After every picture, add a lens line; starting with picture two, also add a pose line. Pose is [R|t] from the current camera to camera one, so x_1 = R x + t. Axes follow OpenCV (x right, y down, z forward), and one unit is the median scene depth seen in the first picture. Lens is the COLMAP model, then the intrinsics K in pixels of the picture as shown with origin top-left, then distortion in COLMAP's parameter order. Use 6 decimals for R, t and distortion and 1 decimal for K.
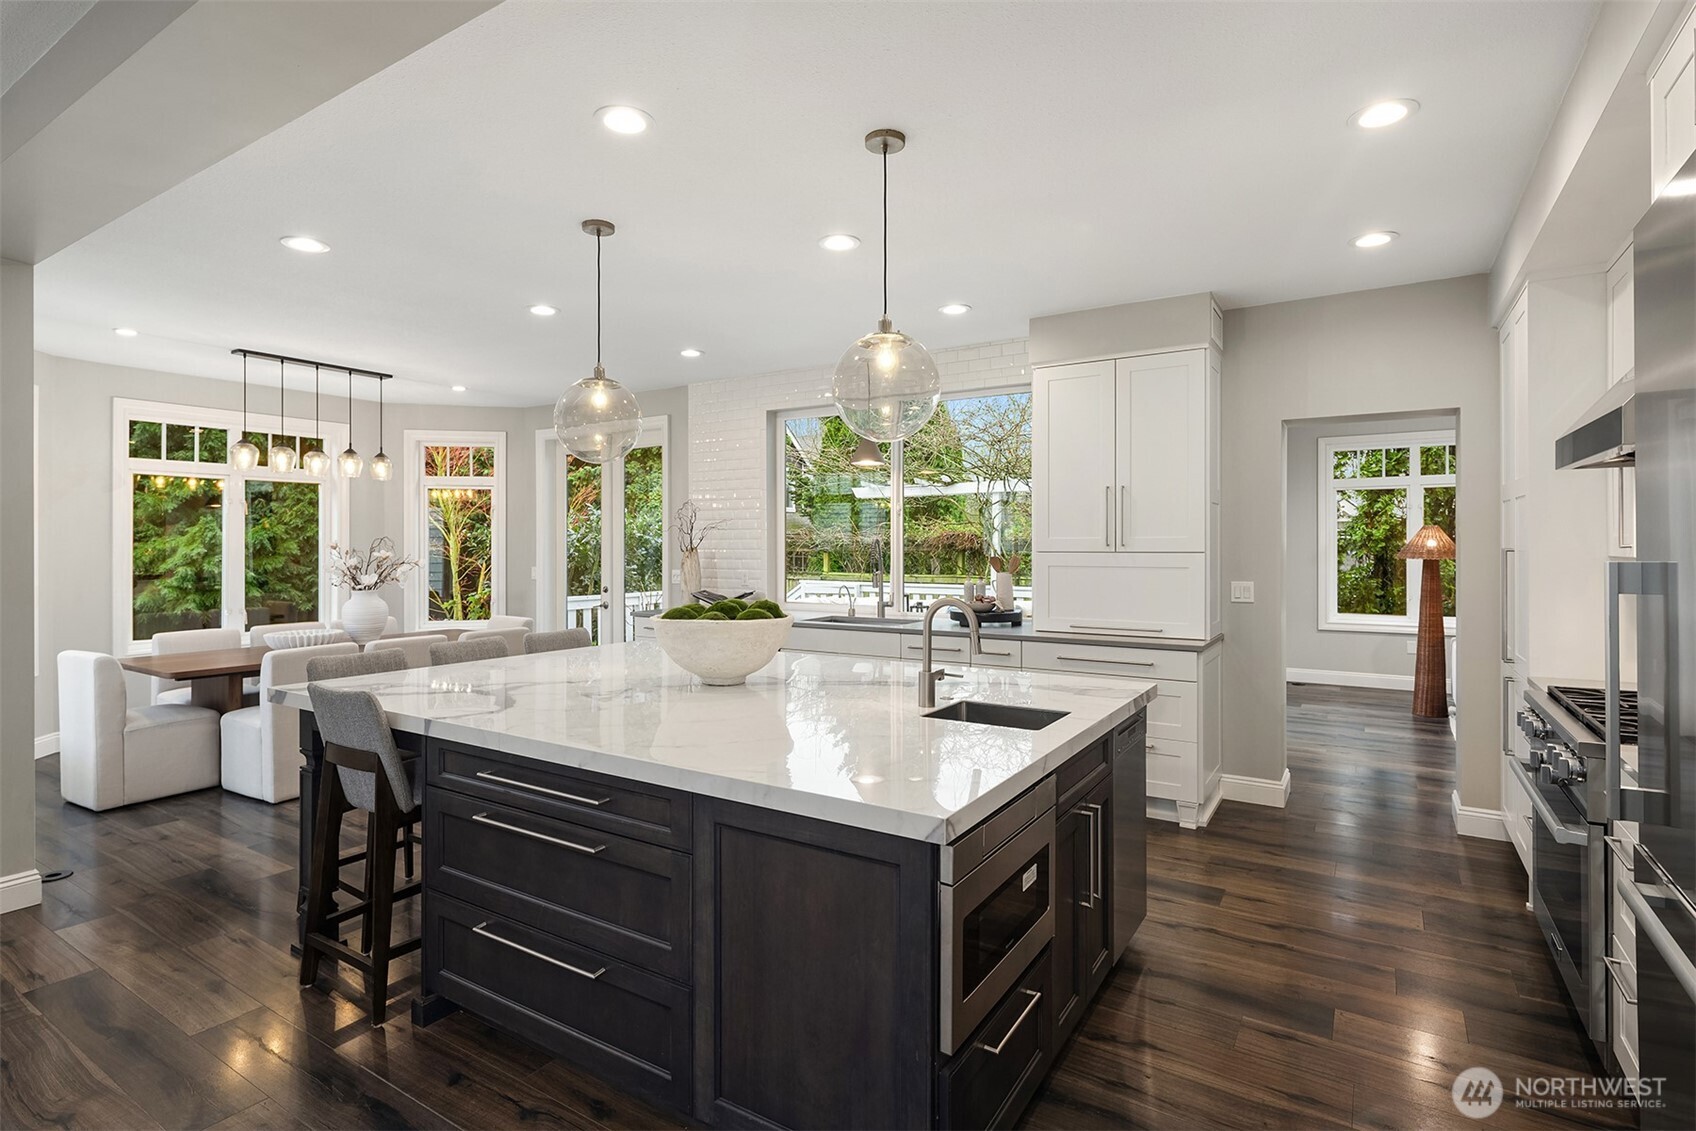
lens RADIAL K [[838.5, 0, 859.6], [0, 838.5, 544.7], [0, 0, 1]] dist [0.005838, -0.006385]
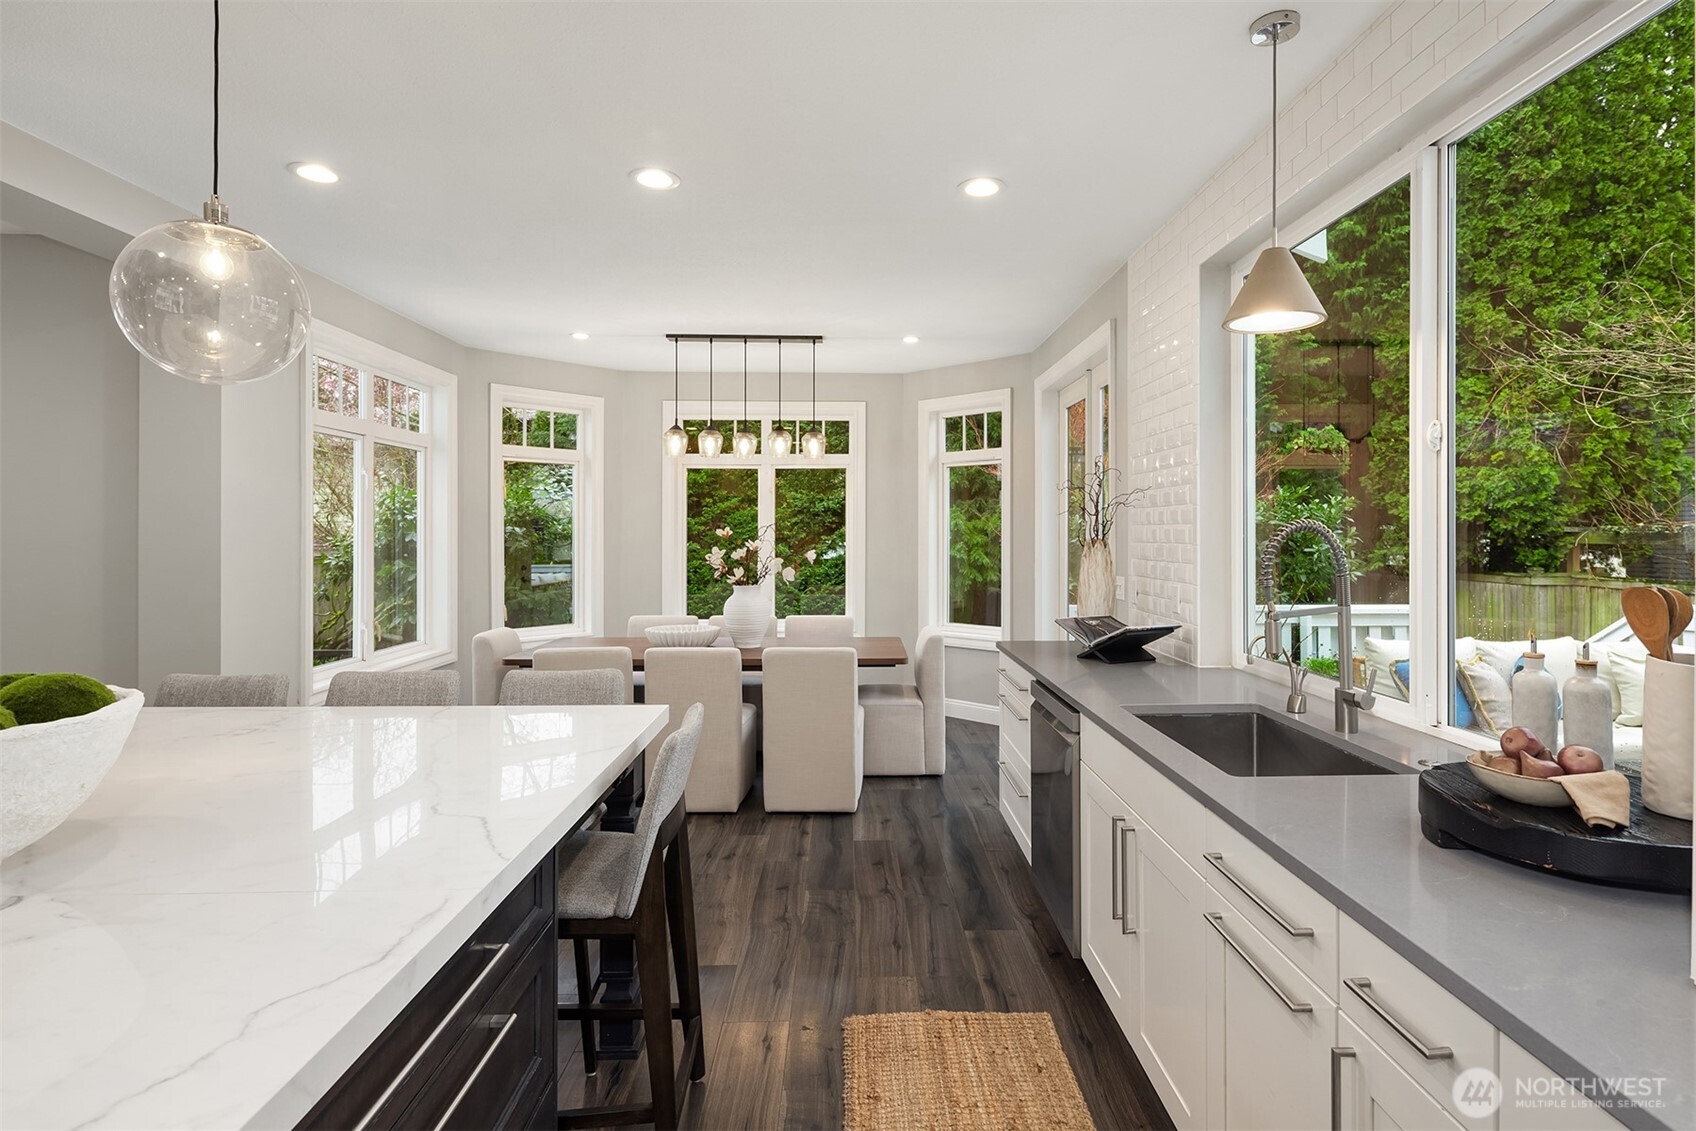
lens RADIAL K [[838.5, 0, 872.4], [0, 838.5, 535.2], [0, 0, 1]] dist [0.005838, -0.006385]
pose [[0.558856, 0.005557, -0.829246, 0.183537], [-0.002120, 0.999984, 0.005272, -0.002065], [0.829262, -0.001188, 0.558859, 0.546794]]
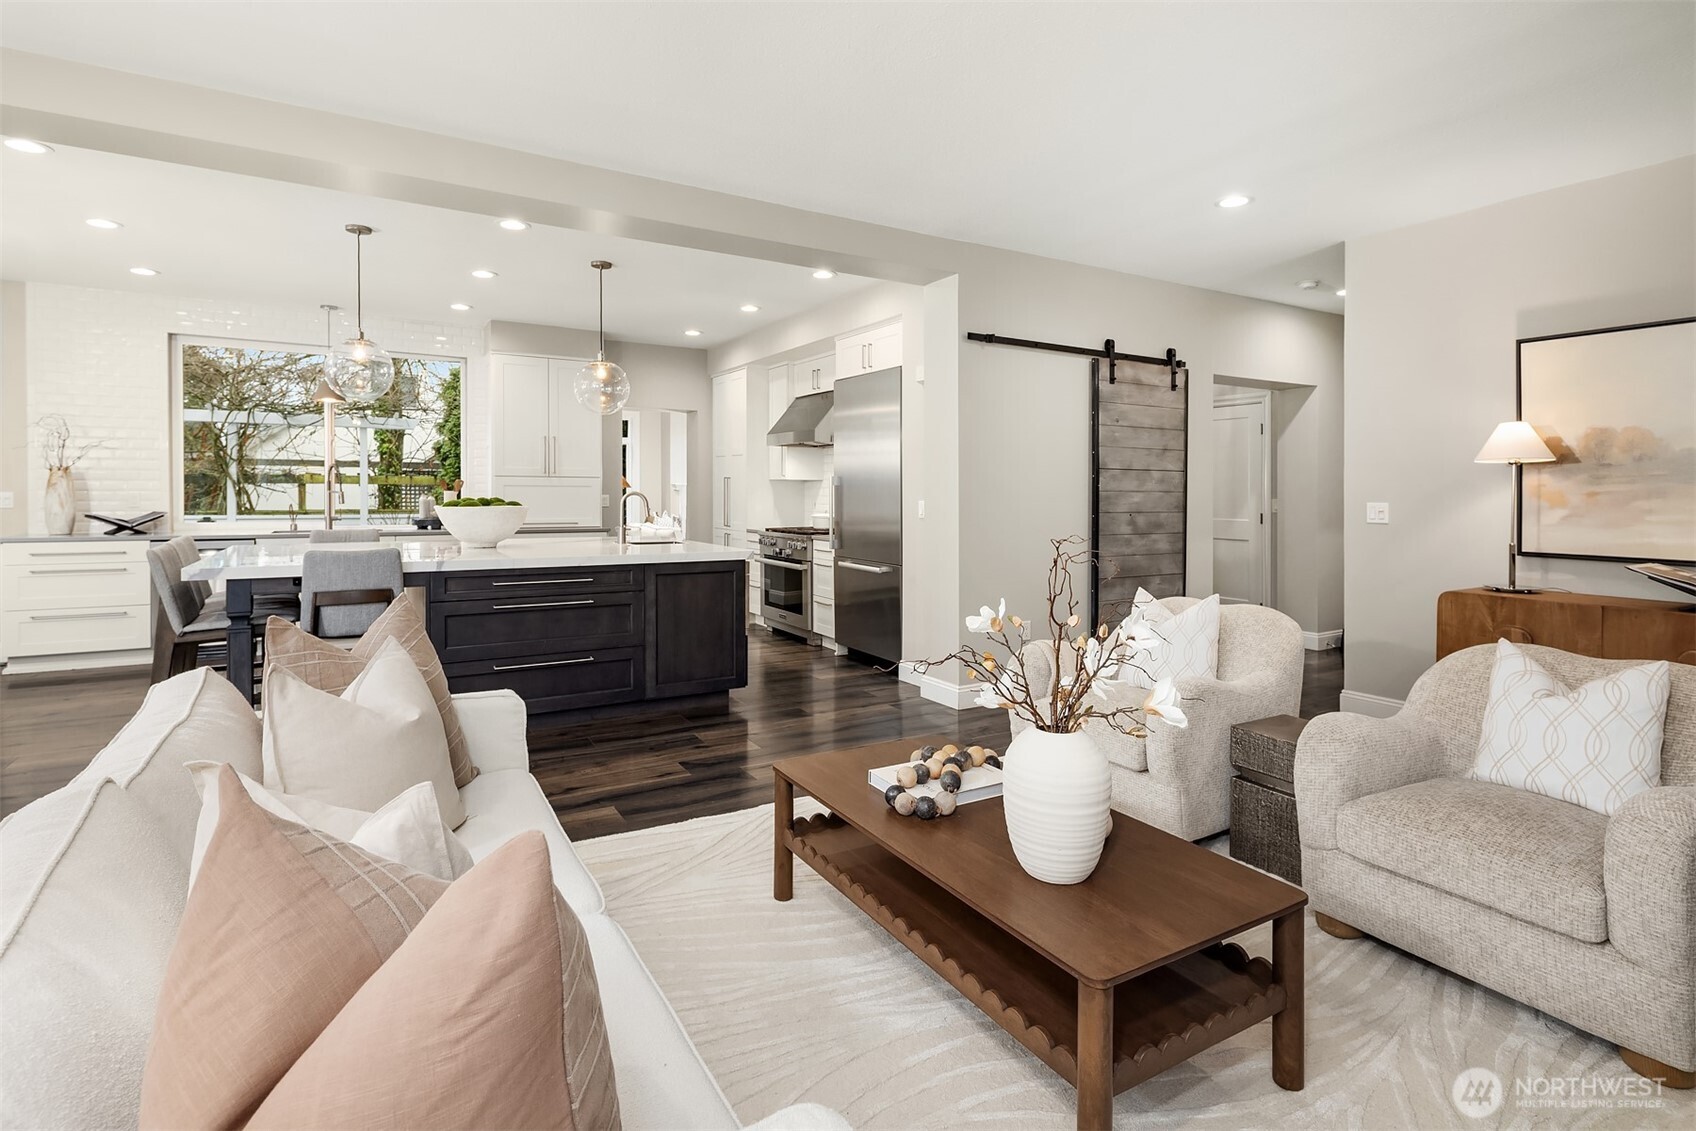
lens RADIAL K [[838.5, 0, 824.6], [0, 838.5, 497.1], [0, 0, 1]] dist [0.005838, -0.006385]
pose [[0.481901, -0.000511, 0.876225, -0.595937], [-0.010239, 0.999928, 0.006214, 0.022622], [-0.876166, -0.011967, 0.481862, -0.177571]]
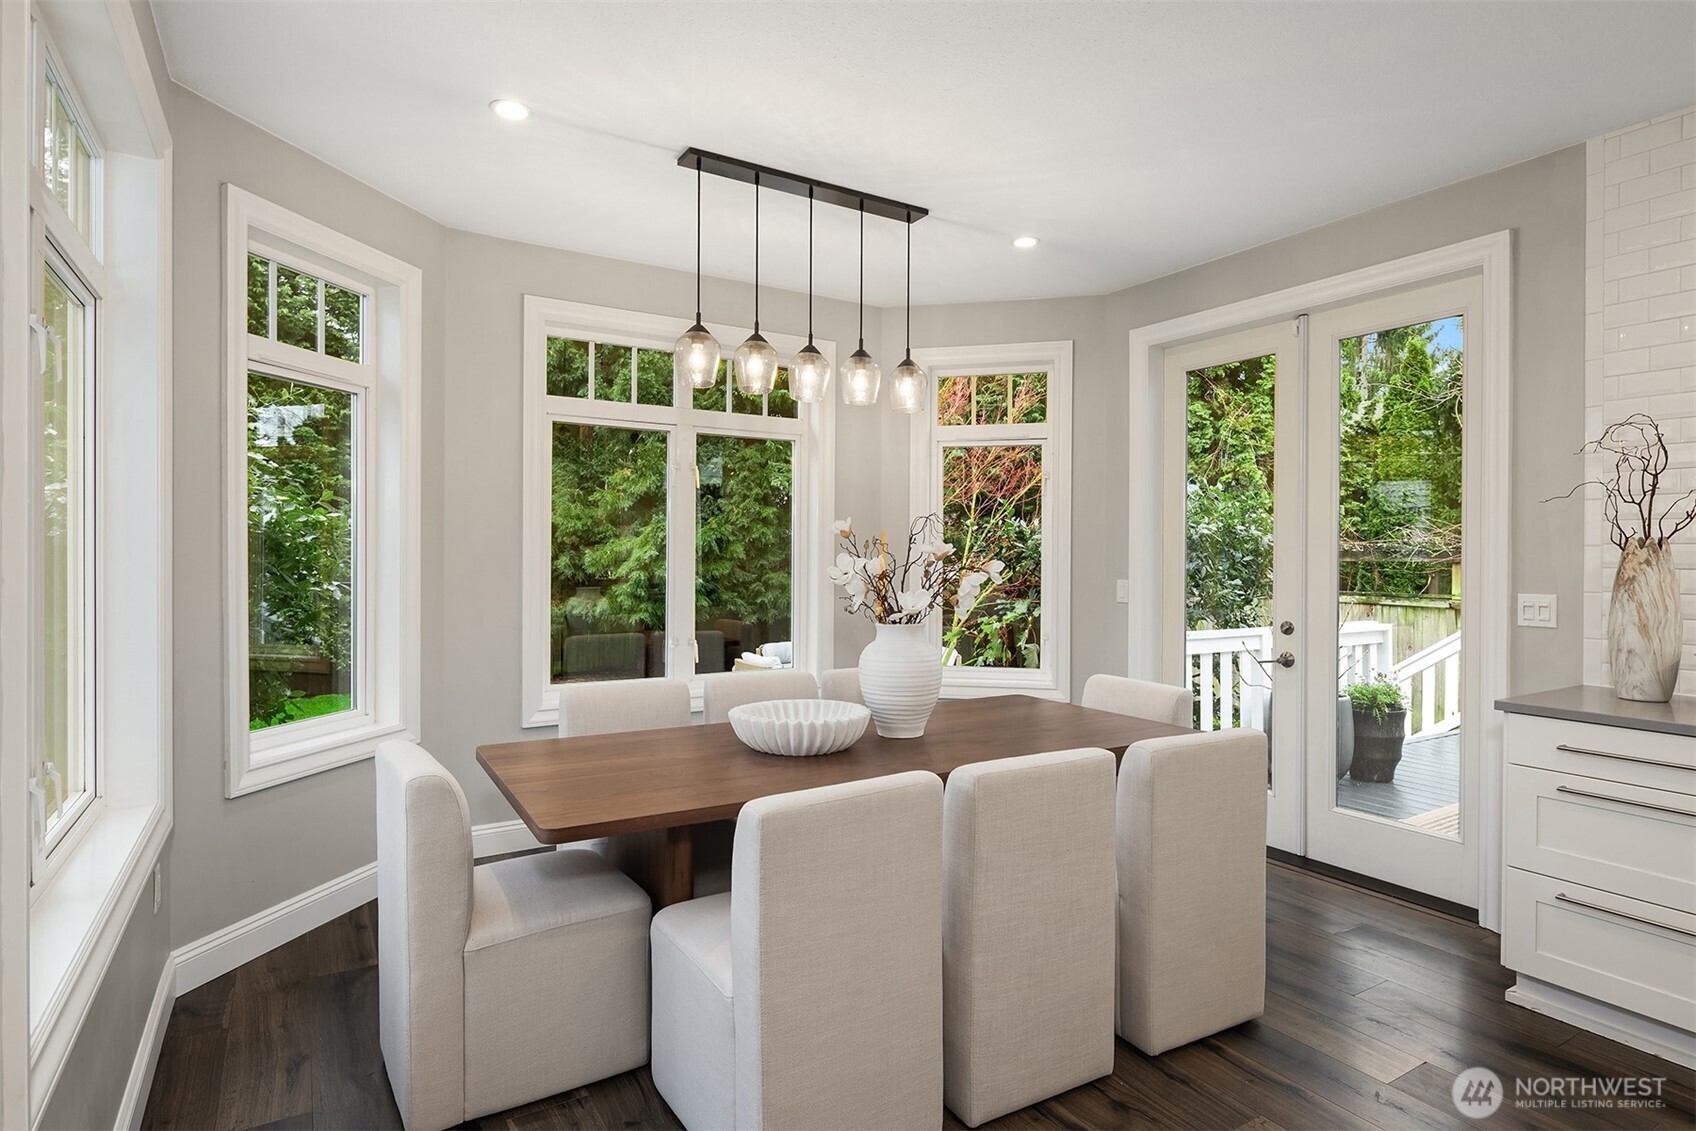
lens RADIAL K [[896.6, 0, 848.9], [0, 896.6, 567.7], [0, 0, 1]] dist [-0.002370, -0.000514]
pose [[0.896130, 0.012666, -0.443612, -0.341238], [-0.006975, 0.999871, 0.014459, 0.013615], [0.443738, -0.009863, 0.896102, 0.462567]]
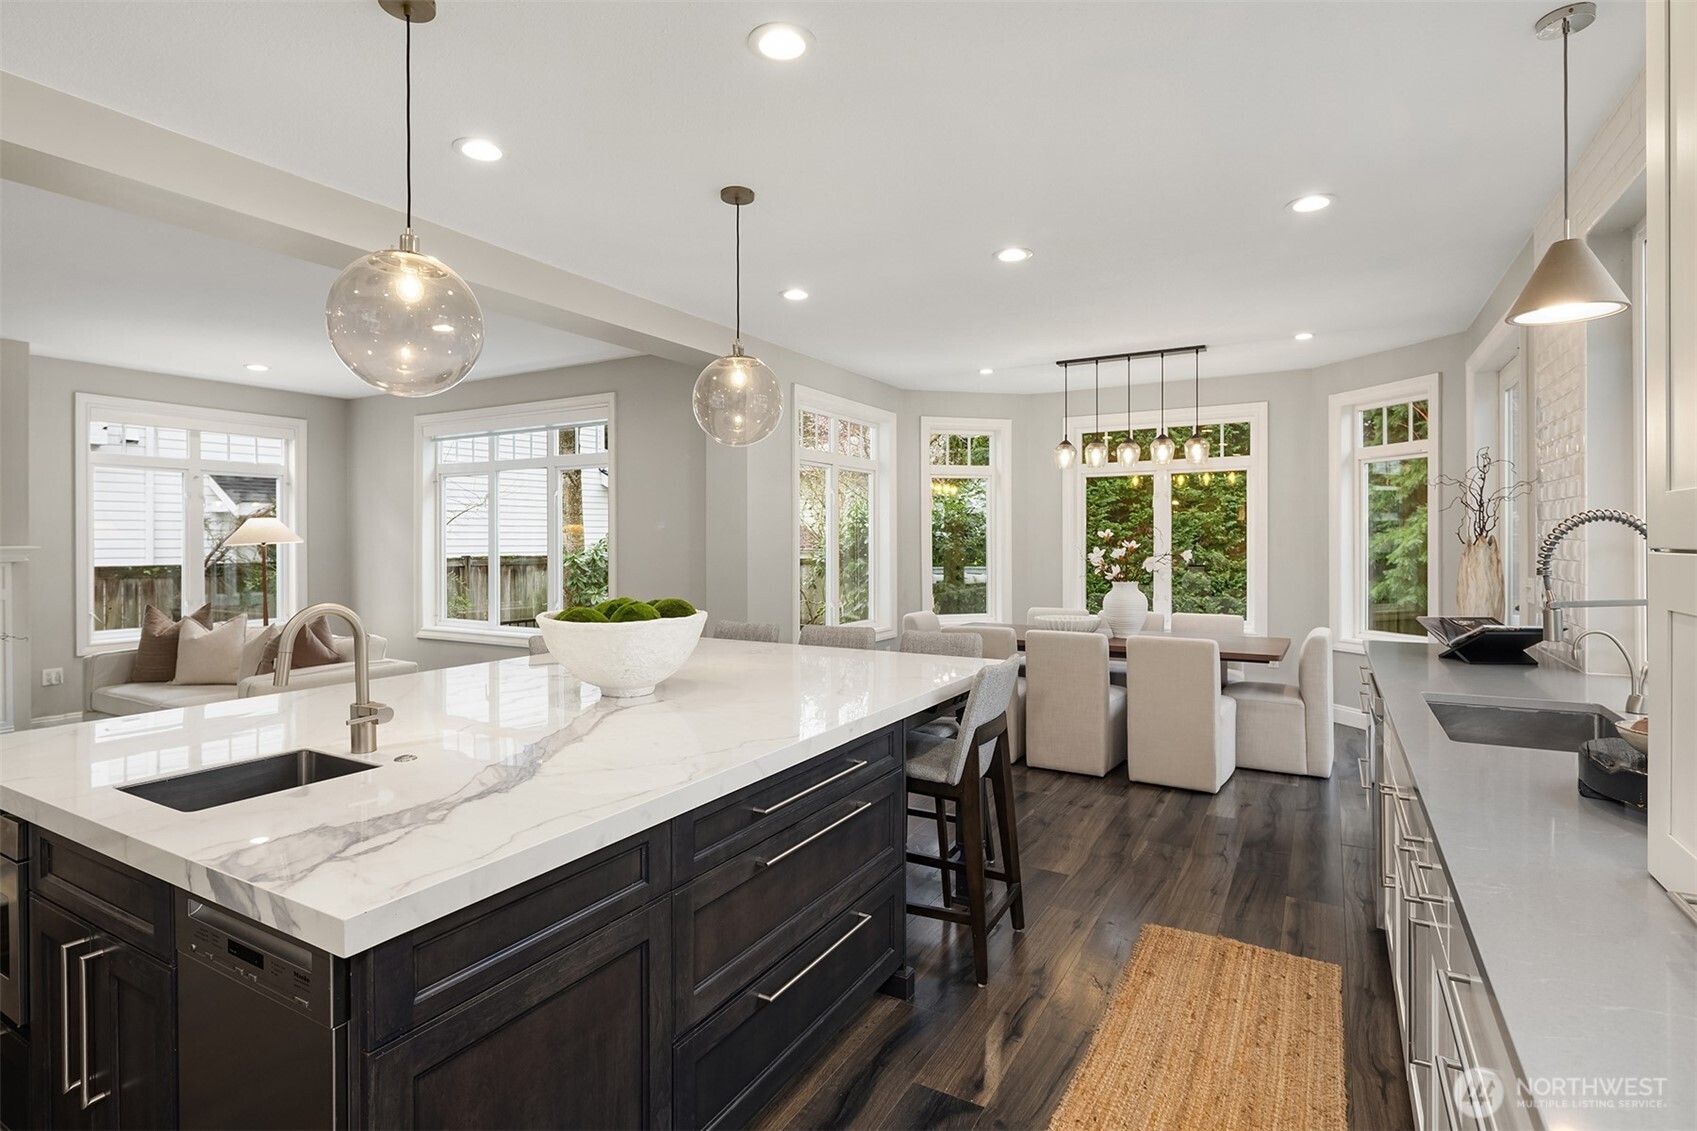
lens RADIAL K [[839.0, 0, 833.4], [0, 839.0, 555.1], [0, 0, 1]] dist [0.005838, -0.006385]
pose [[0.024255, 0.018959, -0.999526, 0.327989], [0.003824, 0.999811, 0.019057, 0.003853], [0.999698, -0.004285, 0.024178, 0.565719]]
